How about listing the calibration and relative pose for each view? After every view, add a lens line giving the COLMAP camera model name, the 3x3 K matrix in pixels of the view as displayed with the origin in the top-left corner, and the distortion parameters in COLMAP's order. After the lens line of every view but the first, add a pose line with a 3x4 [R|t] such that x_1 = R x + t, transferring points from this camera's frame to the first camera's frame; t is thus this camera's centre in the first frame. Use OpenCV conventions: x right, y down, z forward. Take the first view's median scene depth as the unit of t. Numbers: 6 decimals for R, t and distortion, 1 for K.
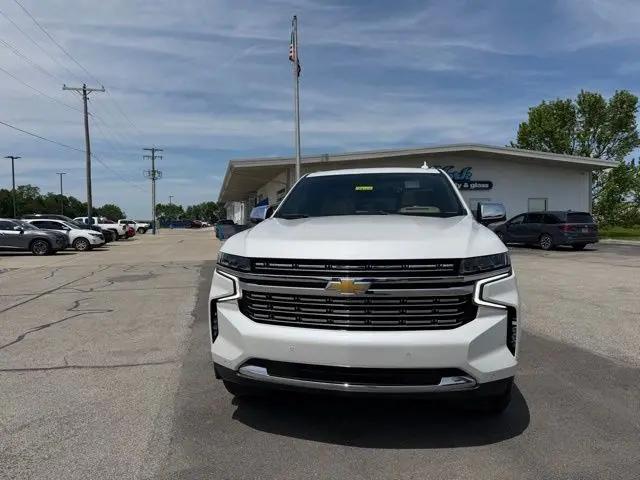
lens RADIAL K [[467.0, 0, 317.2], [0, 467.0, 238.1], [0, 0, 1]] dist [0.091328, -0.137471]
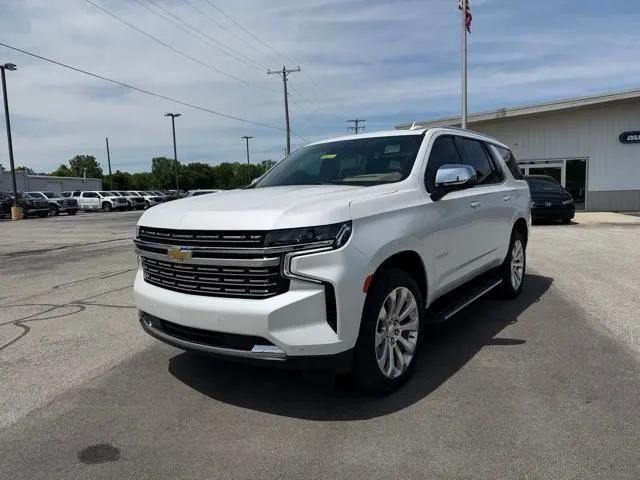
lens RADIAL K [[467.5, 0, 320.0], [0, 467.5, 240.0], [0, 0, 1]] dist [0.085172, -0.119639]
pose [[0.891801, 0.028423, -0.451535, 0.809317], [0.006608, 0.997100, 0.075816, -0.009989], [0.452380, -0.070597, 0.889027, 0.158231]]
